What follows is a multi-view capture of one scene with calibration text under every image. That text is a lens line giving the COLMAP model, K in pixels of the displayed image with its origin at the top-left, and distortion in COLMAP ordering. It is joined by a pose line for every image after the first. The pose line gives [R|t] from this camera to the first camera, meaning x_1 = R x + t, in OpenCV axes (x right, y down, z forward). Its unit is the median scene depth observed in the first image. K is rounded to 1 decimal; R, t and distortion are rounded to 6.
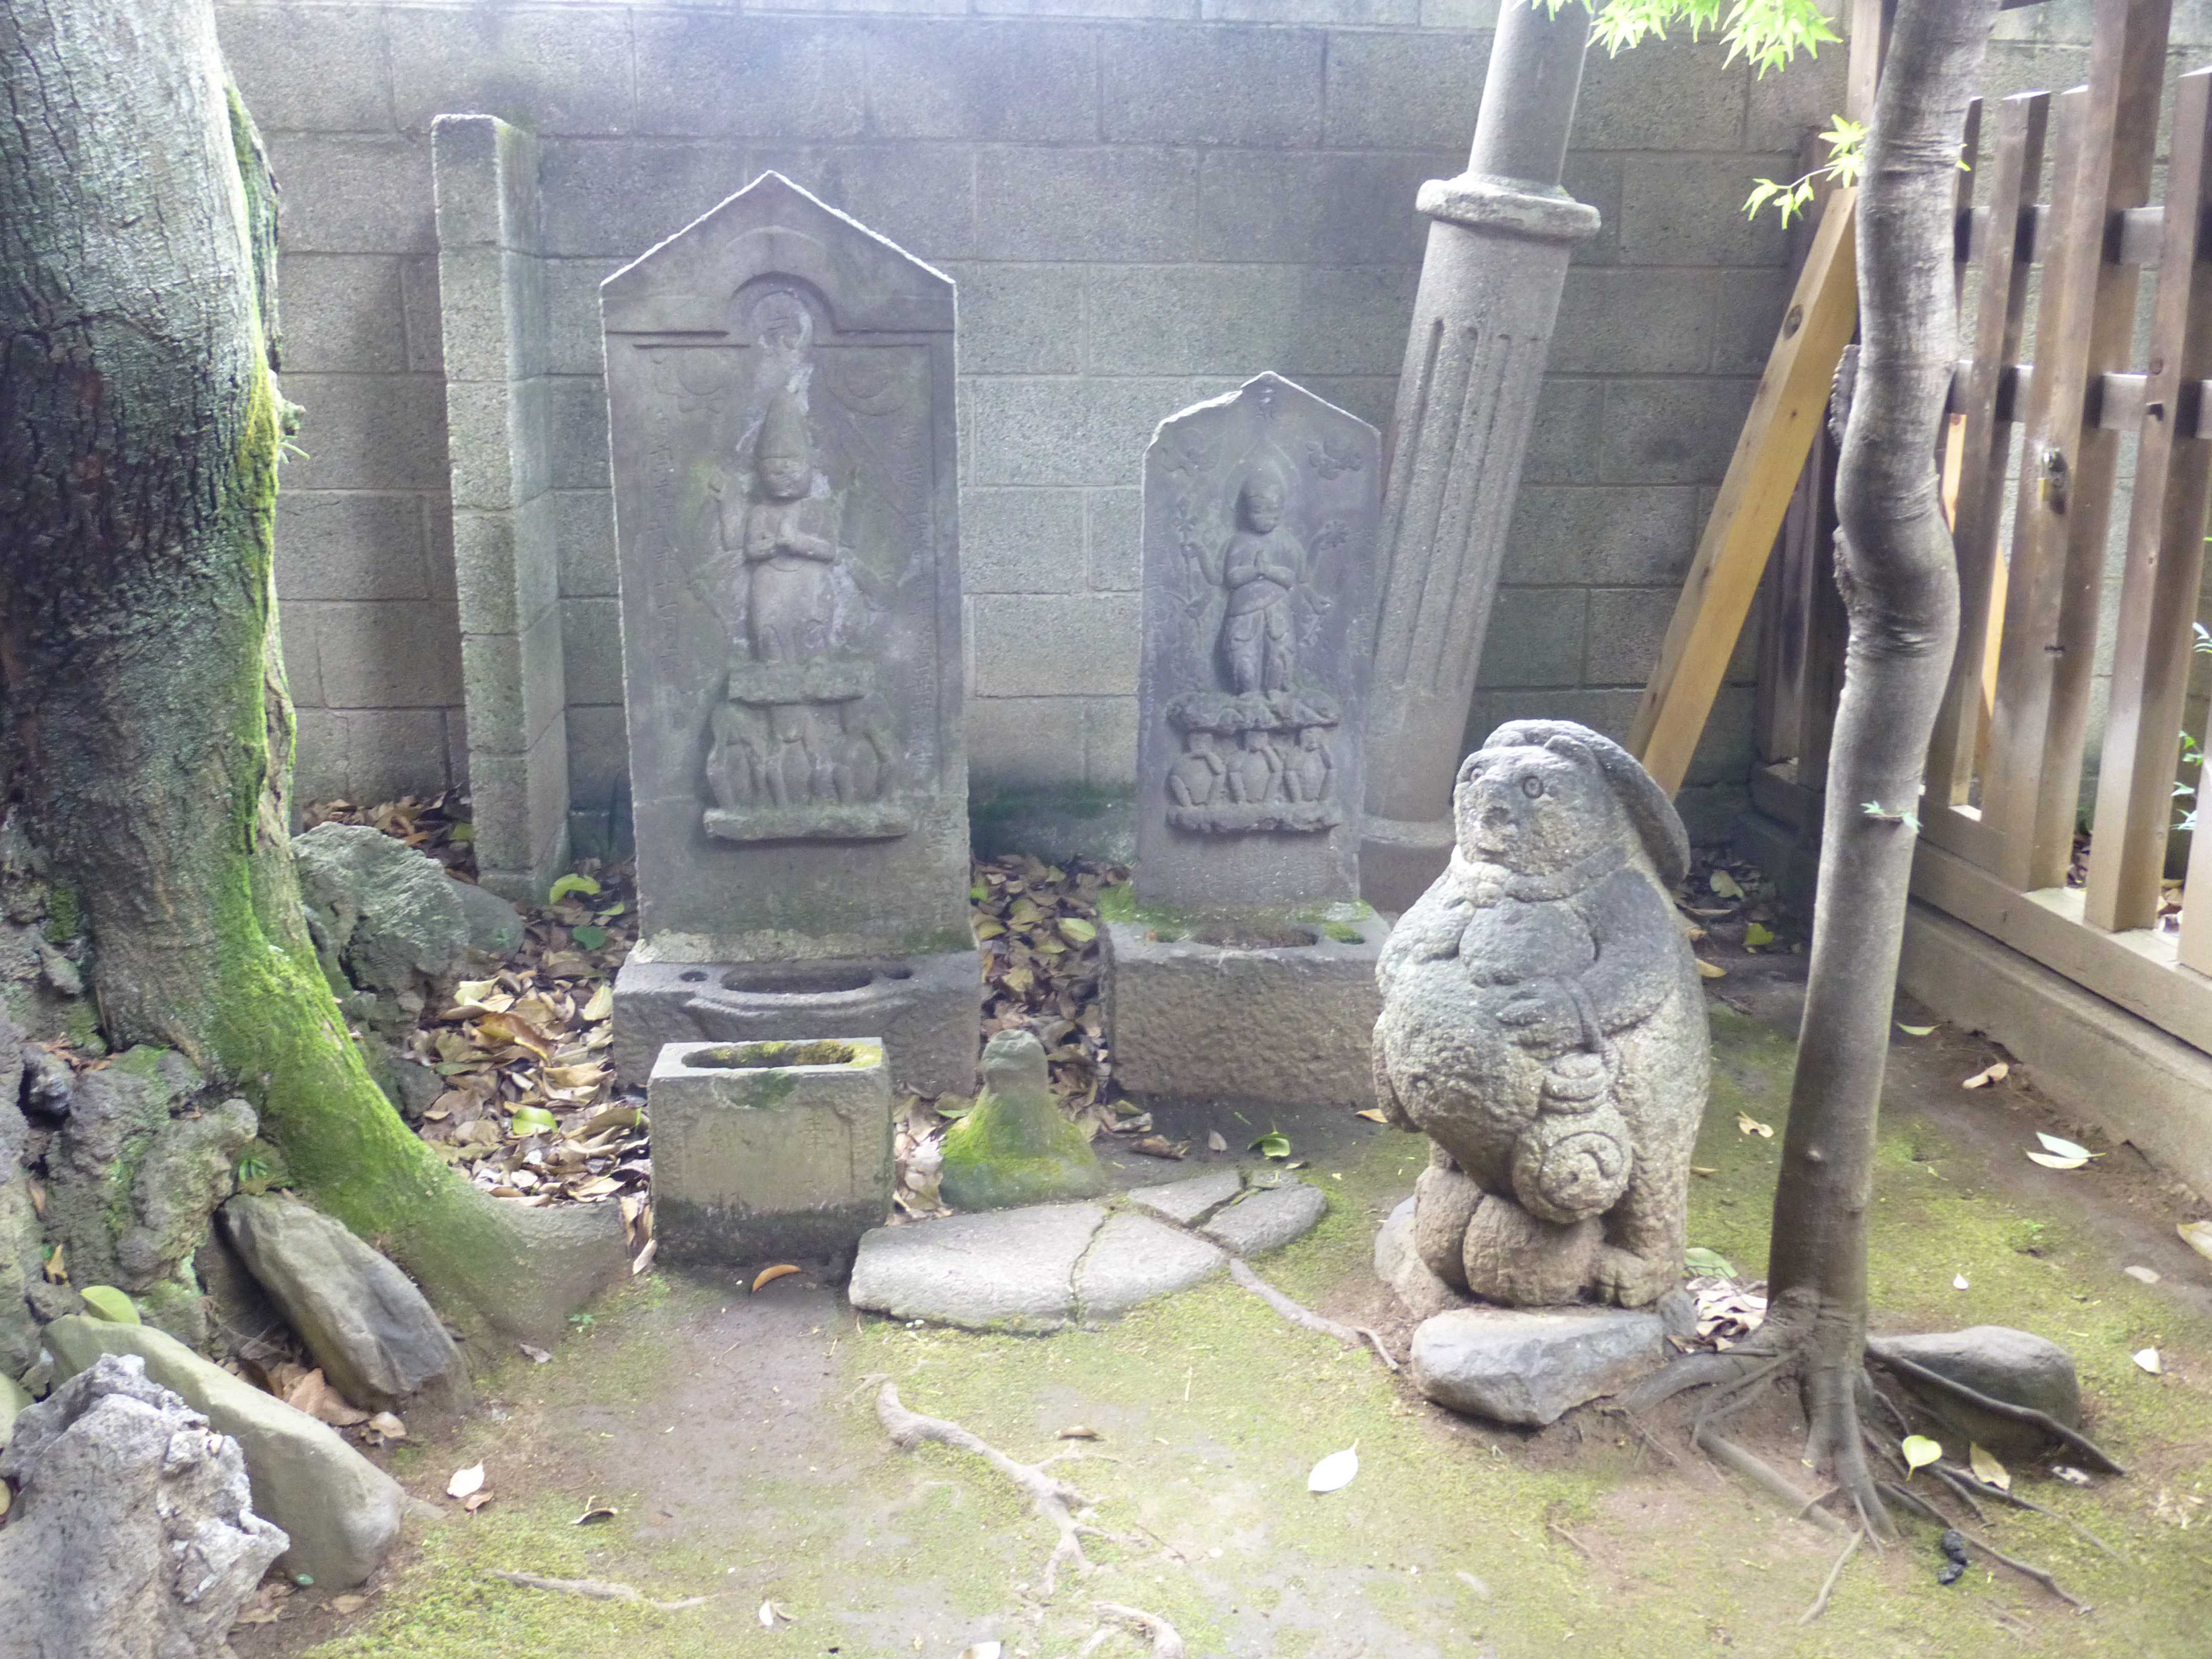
lens RADIAL K [[1953.4, 0, 1106.7], [0, 1953.4, 817.6], [0, 0, 1]] dist [-0.046526, 0.027678]
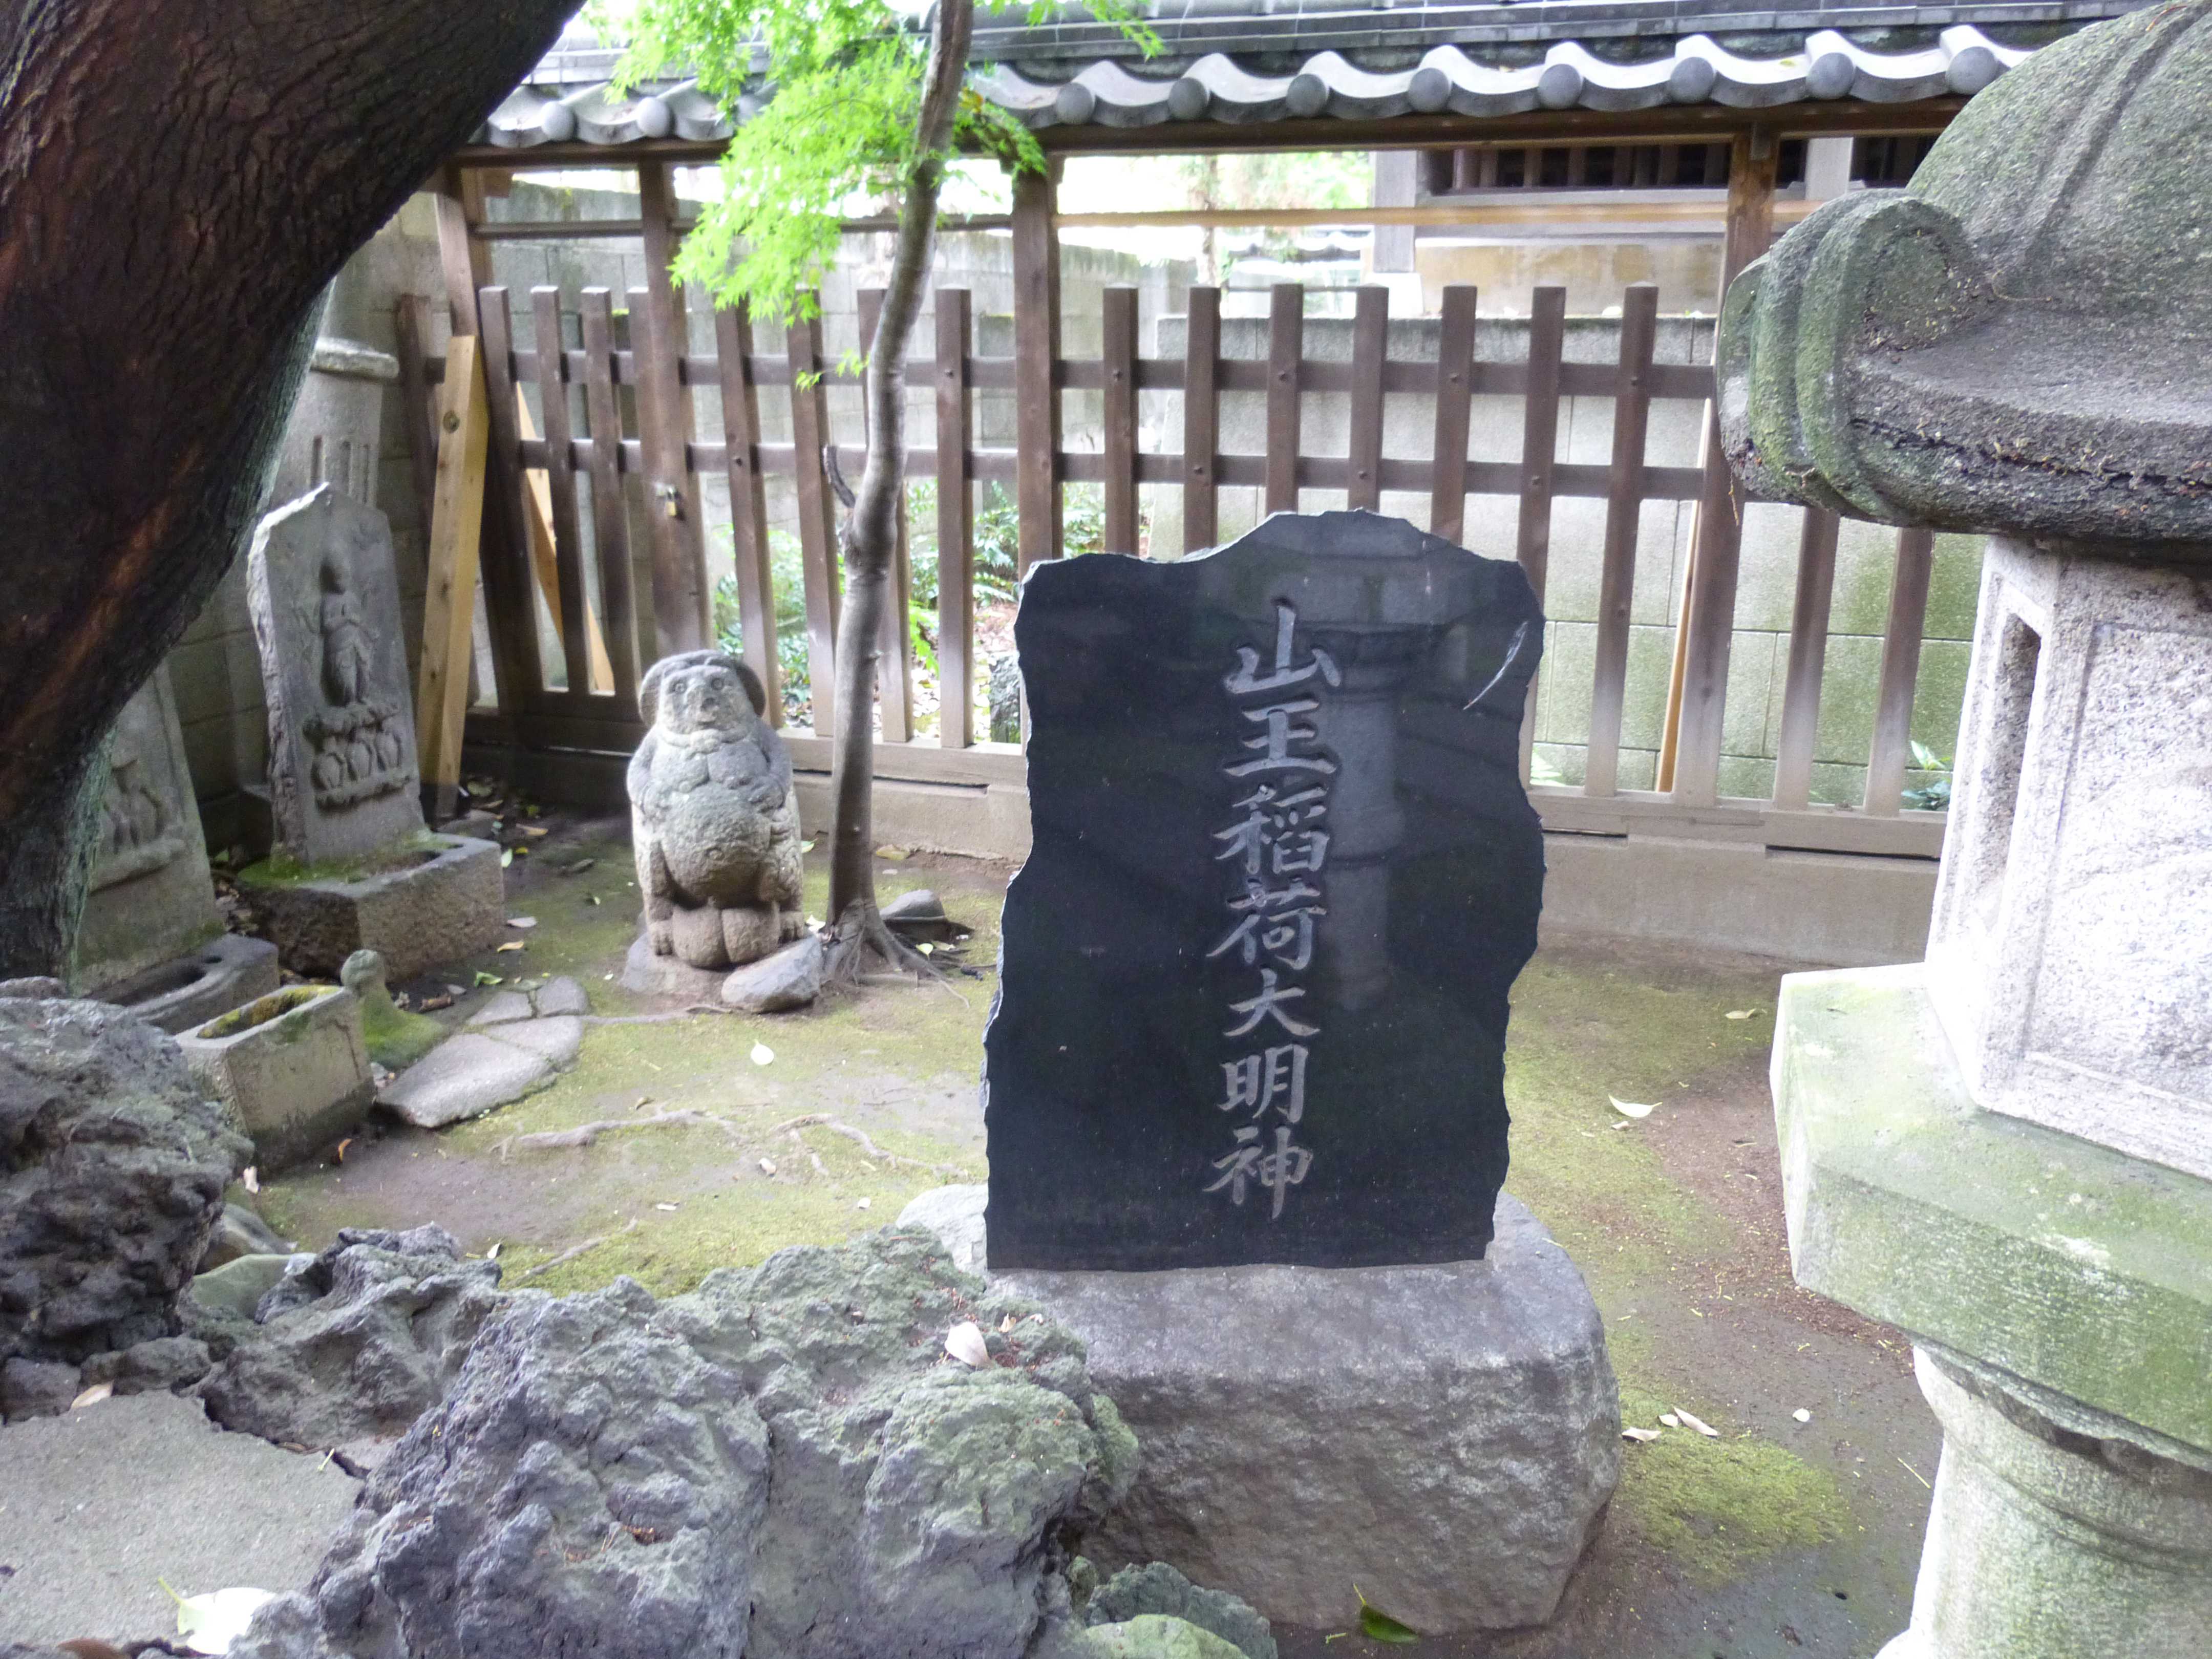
lens RADIAL K [[1657.4, 0, 1107.9], [0, 1657.4, 839.6], [0, 0, 1]] dist [-0.062303, 0.042475]
pose [[0.437569, -0.265000, 0.859249, -0.859111], [0.240750, 0.955226, 0.171999, -0.046200], [-0.866356, 0.131602, 0.481776, -0.070584]]
